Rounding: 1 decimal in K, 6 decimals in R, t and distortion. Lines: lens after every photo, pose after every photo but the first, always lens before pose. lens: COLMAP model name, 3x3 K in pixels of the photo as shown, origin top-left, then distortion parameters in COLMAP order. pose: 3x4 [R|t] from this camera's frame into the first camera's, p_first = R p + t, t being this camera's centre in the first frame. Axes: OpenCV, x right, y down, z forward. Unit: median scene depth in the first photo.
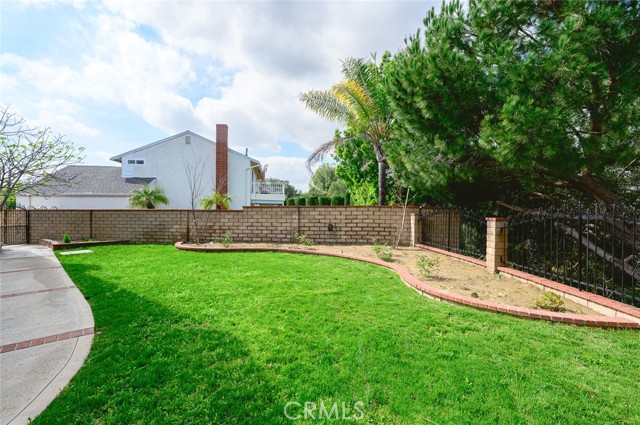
lens RADIAL K [[295.7, 0, 320.0], [0, 295.7, 212.5], [0, 0, 1]] dist [0.000060, -0.000046]
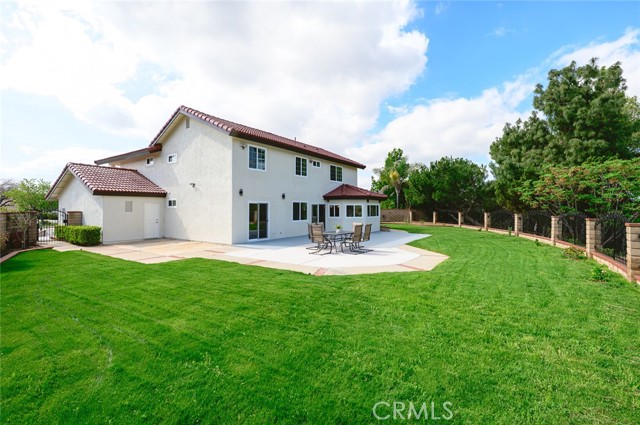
lens RADIAL K [[295.7, 0, 320.0], [0, 295.7, 212.5], [0, 0, 1]] dist [0.000060, -0.000046]
pose [[0.983830, -0.013669, 0.178581, -1.486461], [0.014238, 0.999897, -0.001904, 0.009900], [-0.178537, 0.004415, 0.983923, -2.395672]]
